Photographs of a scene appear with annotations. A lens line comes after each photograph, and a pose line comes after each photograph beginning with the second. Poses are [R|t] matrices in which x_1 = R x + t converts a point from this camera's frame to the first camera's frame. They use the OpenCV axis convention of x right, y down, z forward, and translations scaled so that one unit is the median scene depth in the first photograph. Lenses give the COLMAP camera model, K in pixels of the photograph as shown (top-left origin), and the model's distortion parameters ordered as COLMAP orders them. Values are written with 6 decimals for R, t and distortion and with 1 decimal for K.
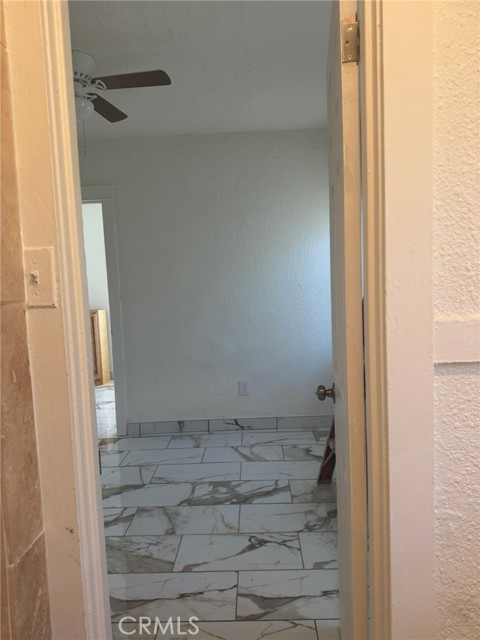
lens RADIAL K [[454.5, 0, 237.8], [0, 454.5, 318.7], [0, 0, 1]] dist [0.046373, -0.085055]
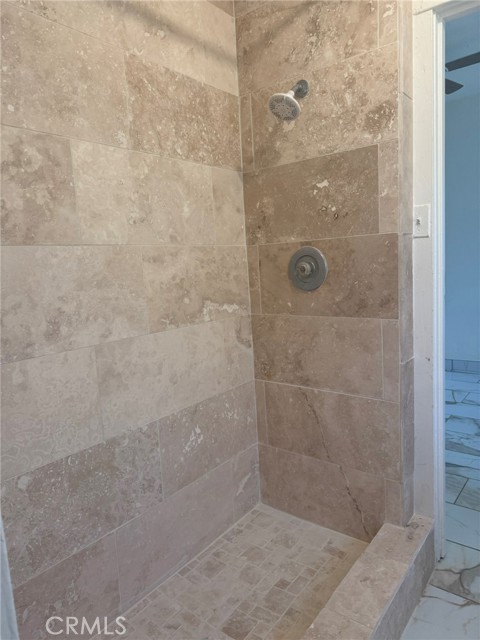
lens RADIAL K [[454.5, 0, 237.8], [0, 454.5, 318.7], [0, 0, 1]] dist [0.046373, -0.085055]
pose [[0.801677, 0.073150, -0.593265, 0.034621], [-0.022820, 0.995506, 0.091909, 0.049837], [0.597322, -0.060143, 0.799743, -0.317463]]
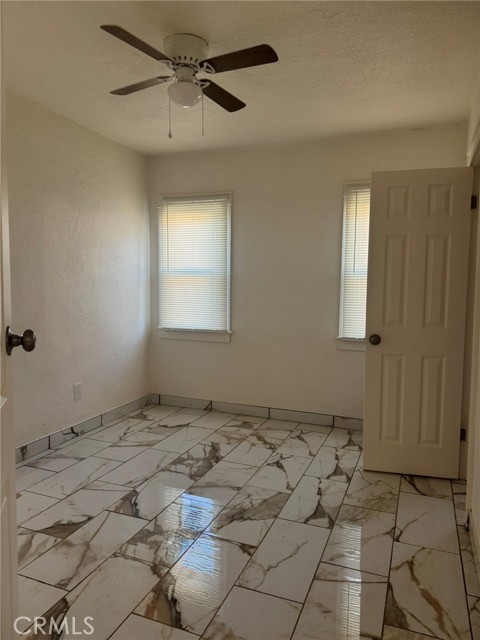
lens RADIAL K [[449.5, 0, 240.0], [0, 449.5, 320.0], [0, 0, 1]] dist [0.051409, 0.000194]
pose [[0.342464, -0.024473, 0.939212, -1.069126], [0.062824, 0.998020, 0.003097, 0.033381], [-0.937428, 0.057944, 0.343323, 0.506505]]
